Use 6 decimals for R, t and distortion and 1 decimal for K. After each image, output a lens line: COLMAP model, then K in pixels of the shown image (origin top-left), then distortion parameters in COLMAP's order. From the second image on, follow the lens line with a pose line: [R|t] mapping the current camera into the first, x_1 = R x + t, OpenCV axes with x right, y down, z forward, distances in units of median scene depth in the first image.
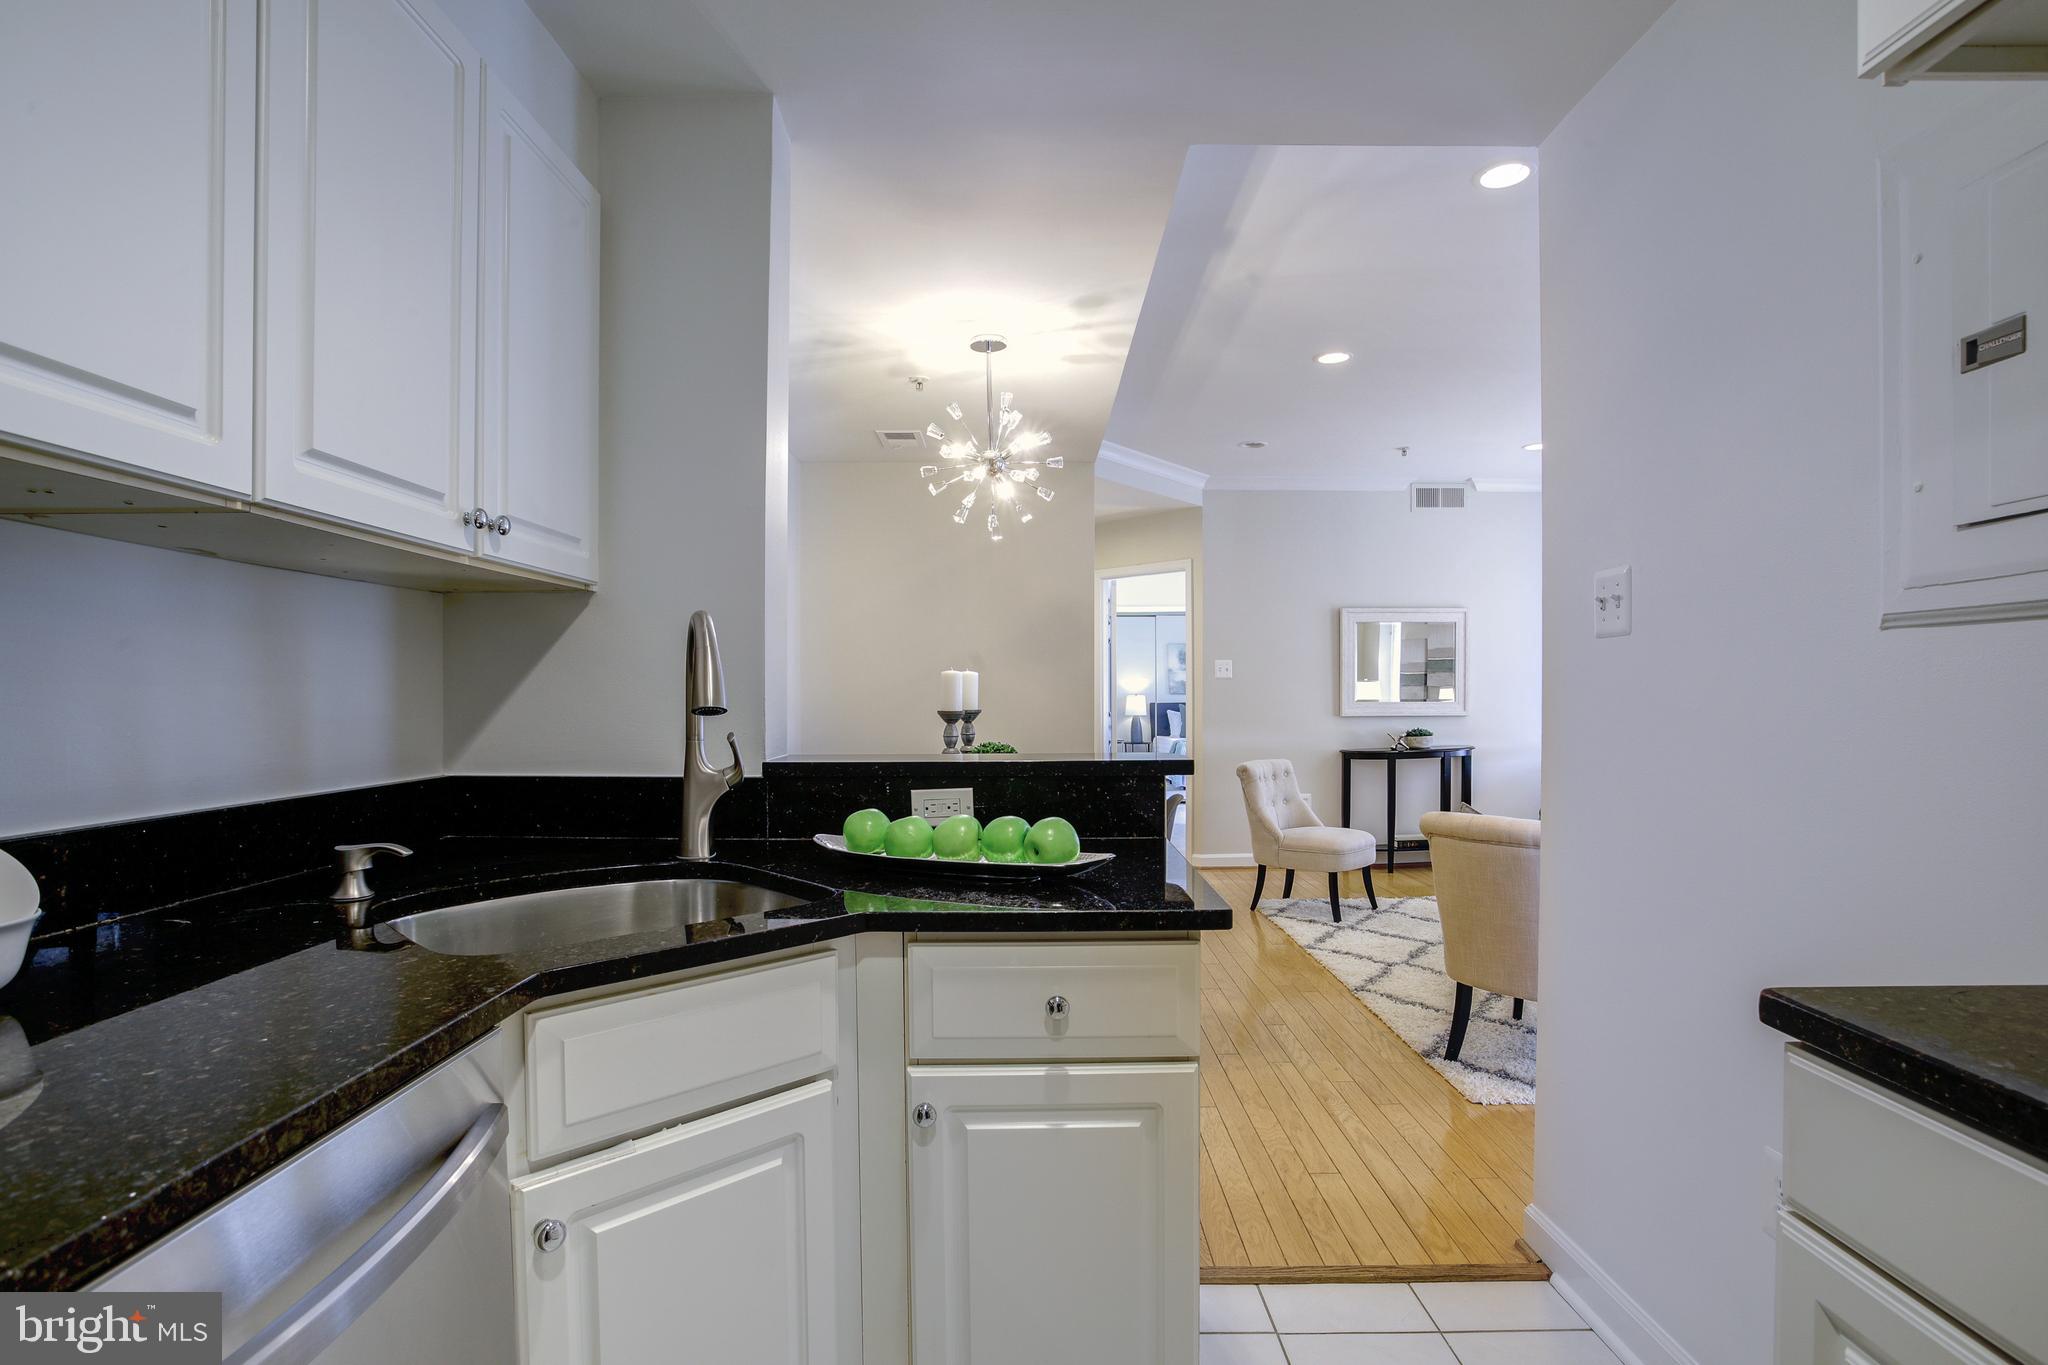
lens RADIAL K [[992.9, 0, 1011.0], [0, 992.9, 685.3], [0, 0, 1]] dist [-0.040930, 0.005444]
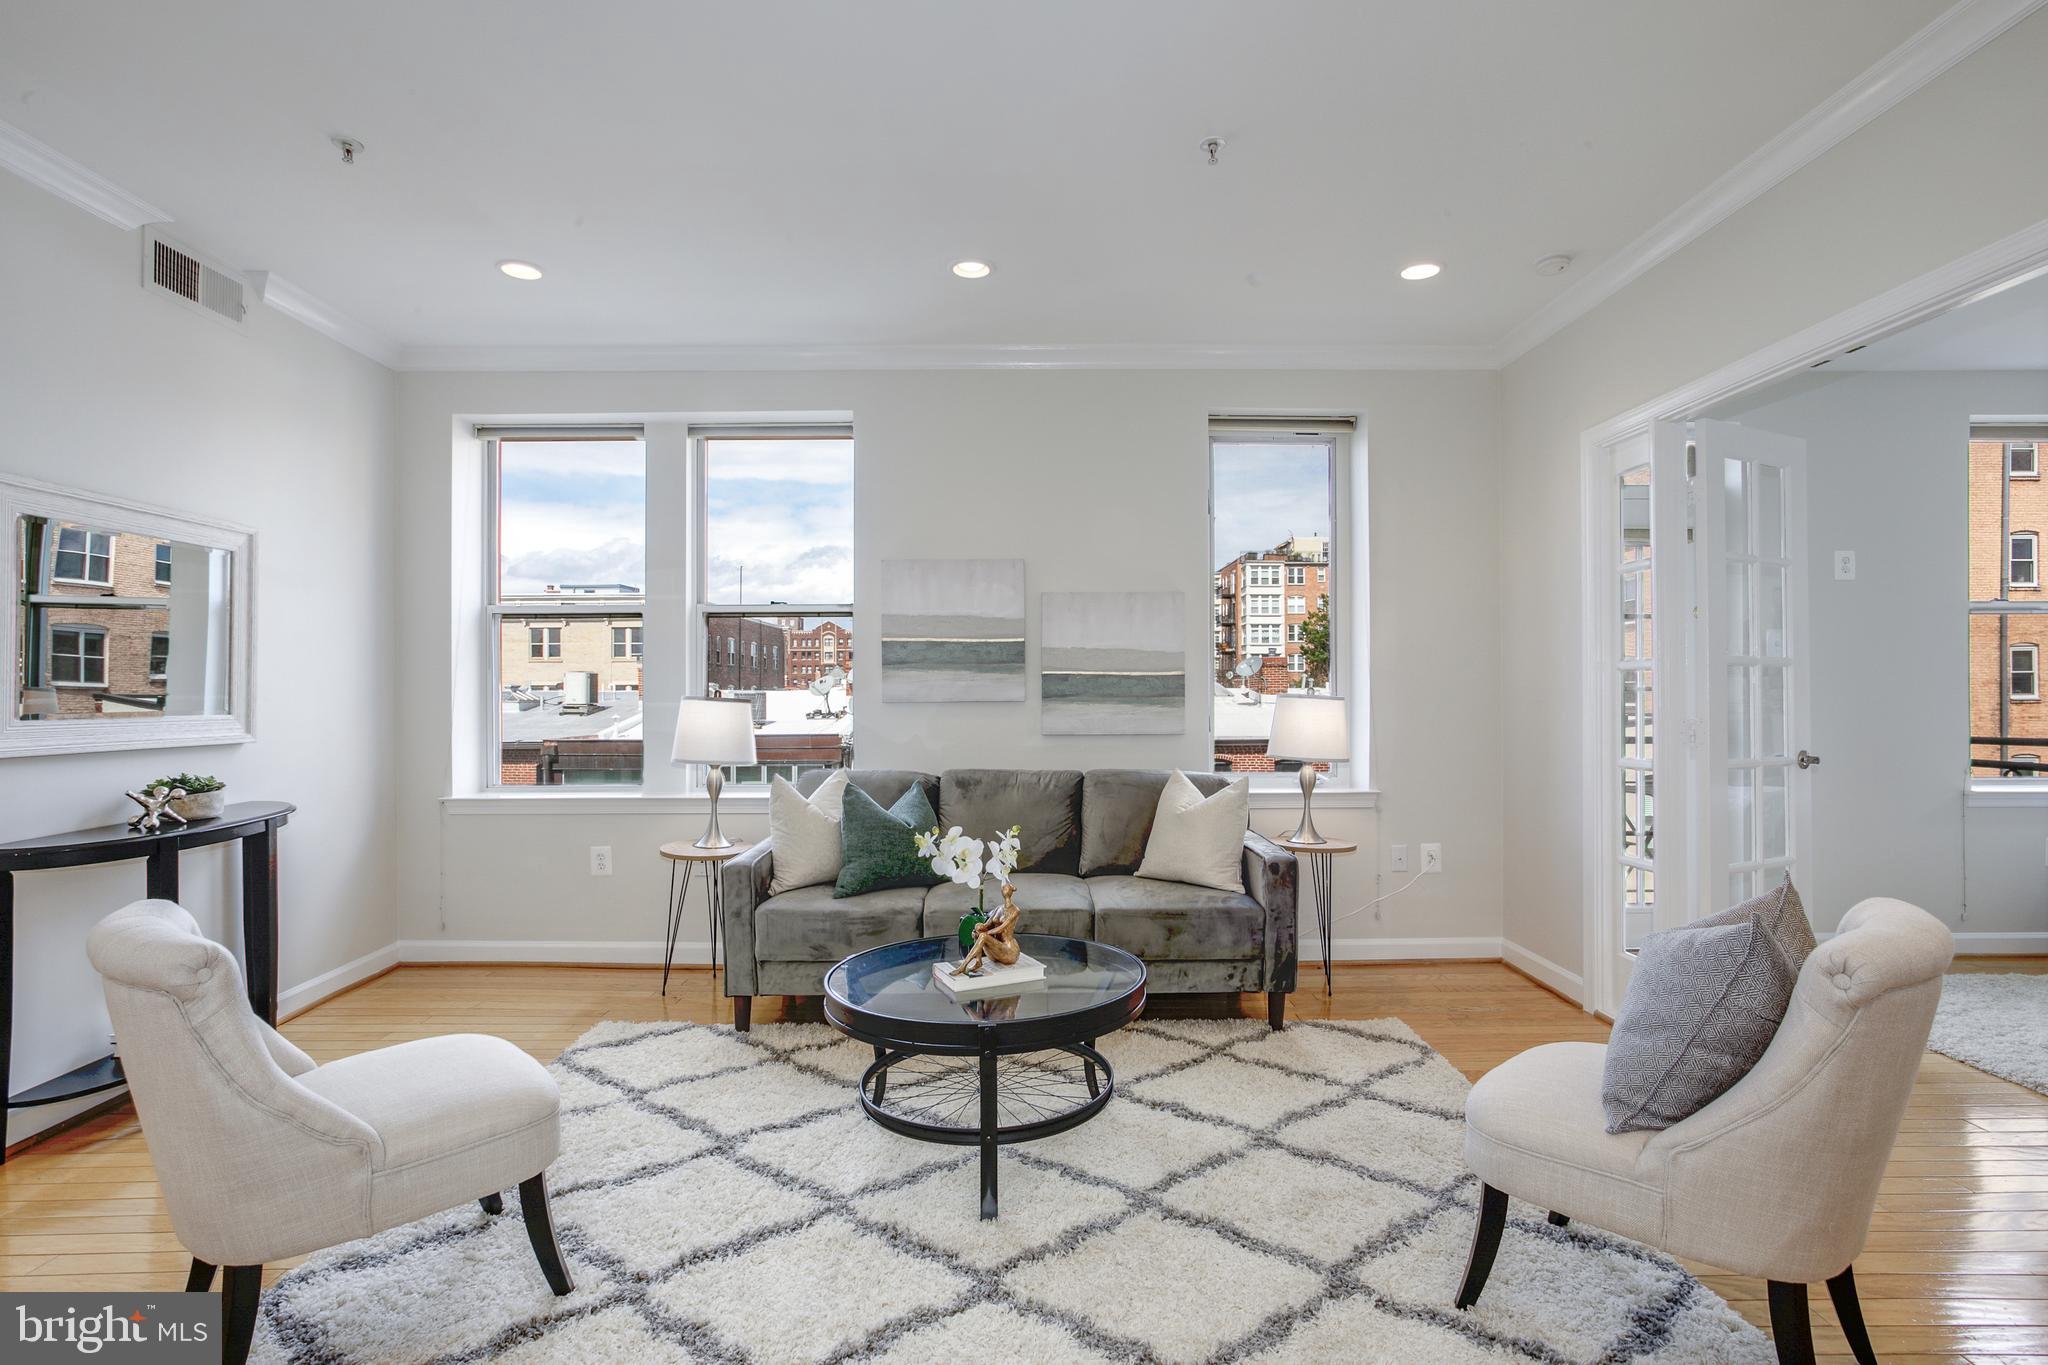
lens RADIAL K [[992.9, 0, 990.5], [0, 992.9, 712.5], [0, 0, 1]] dist [-0.040930, 0.005444]
pose [[-0.023079, -0.011655, 0.999666, -0.038220], [-0.004673, 0.999922, 0.011550, 0.008214], [-0.999723, -0.004405, -0.023132, 0.660864]]
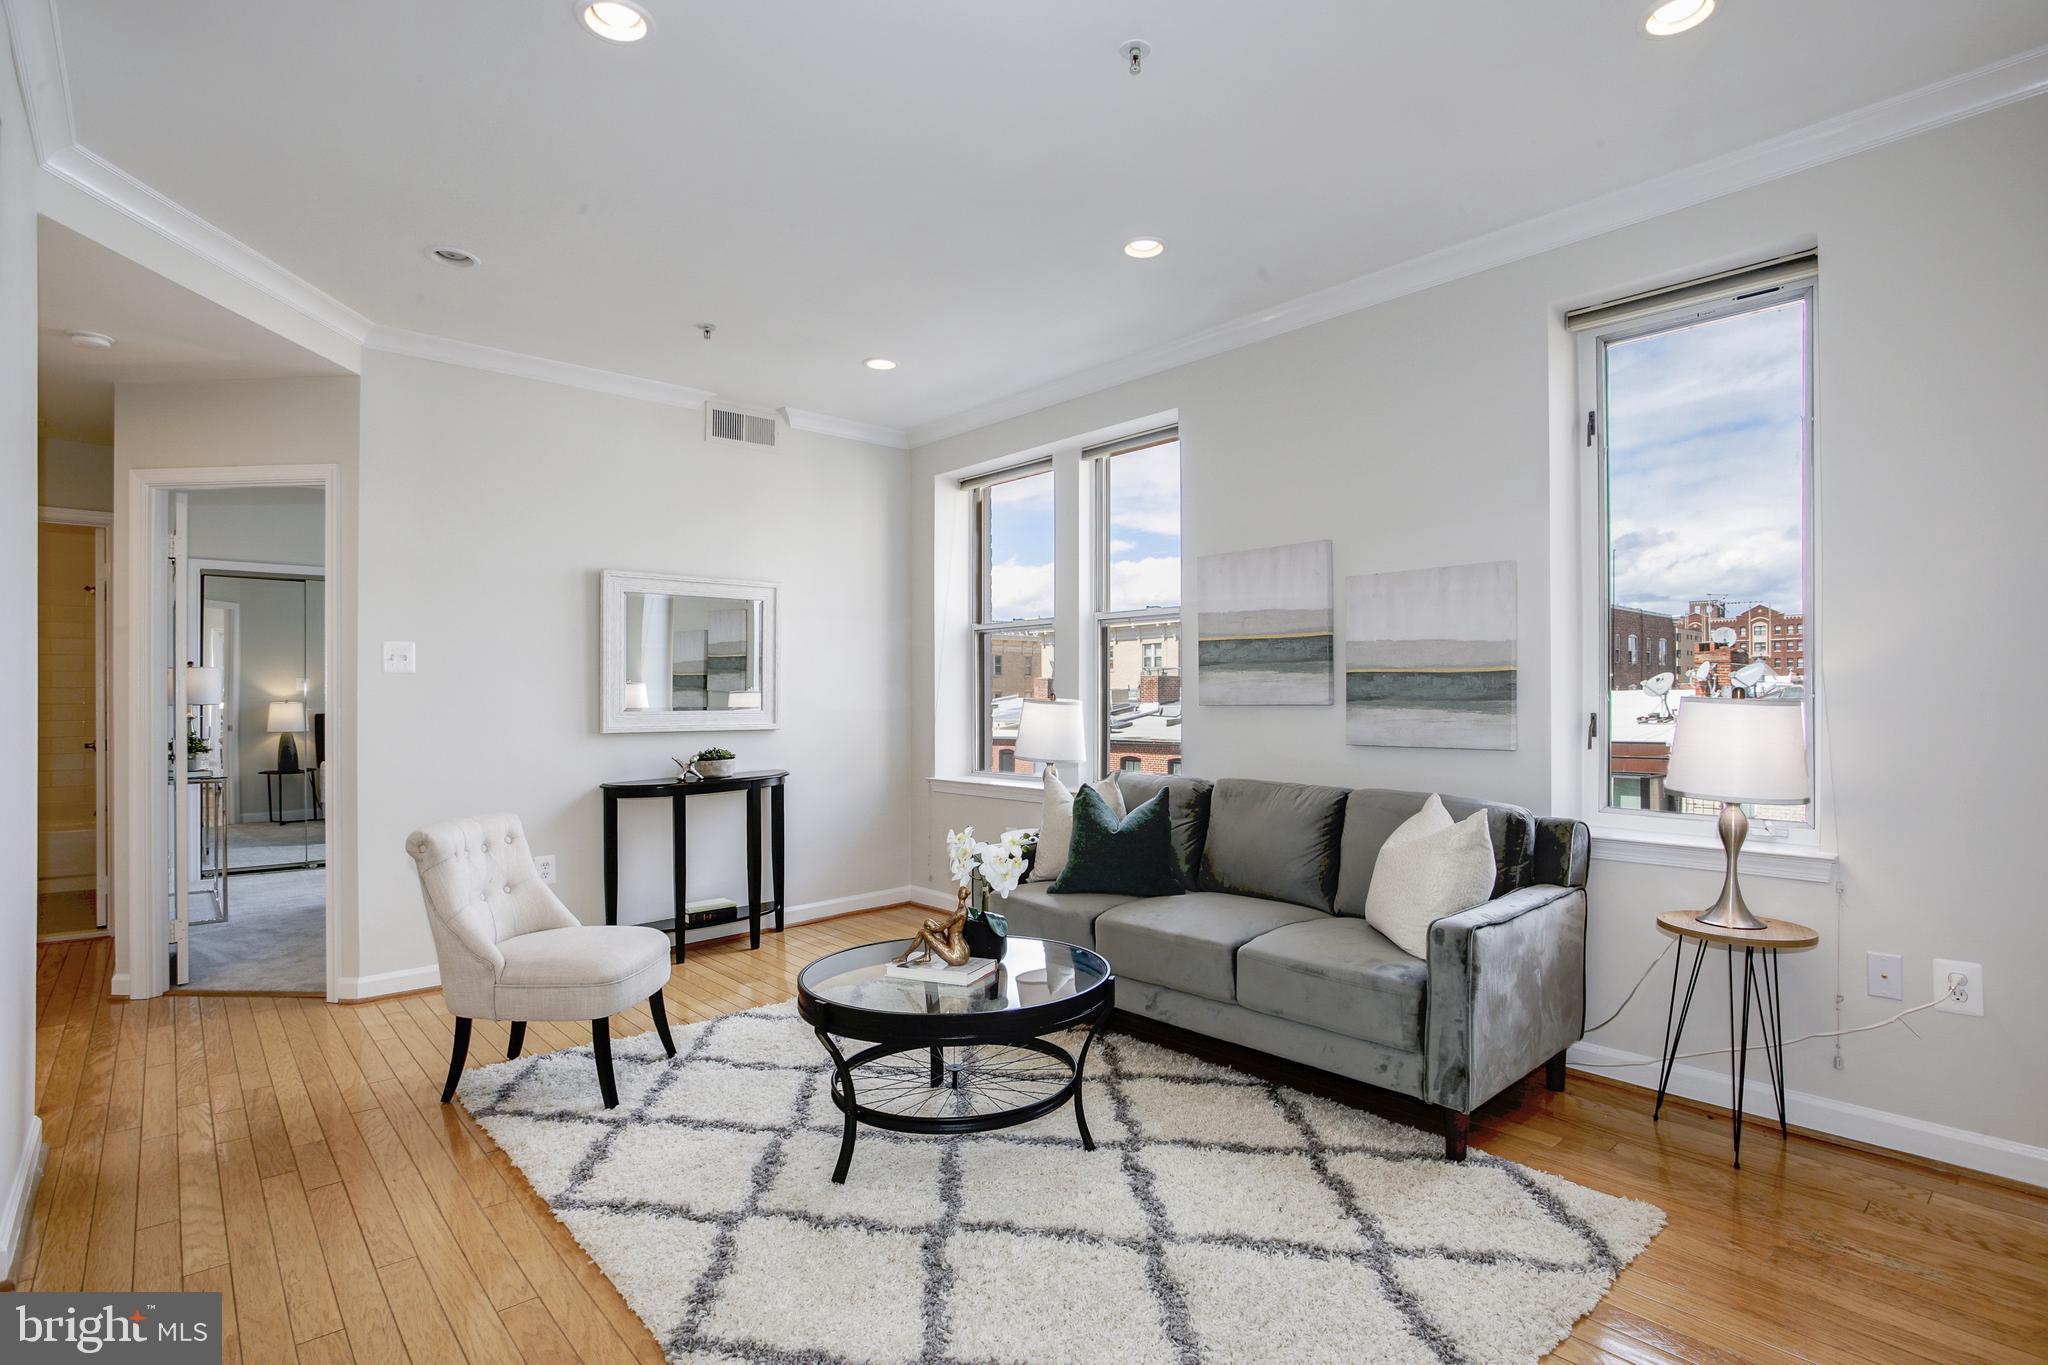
lens RADIAL K [[992.9, 0, 1025.4], [0, 992.9, 715.1], [0, 0, 1]] dist [-0.040930, 0.005444]
pose [[0.735132, -0.008280, 0.677874, 0.101214], [-0.006632, 0.999790, 0.019403, 0.004751], [-0.677892, -0.018759, 0.734922, 0.342245]]
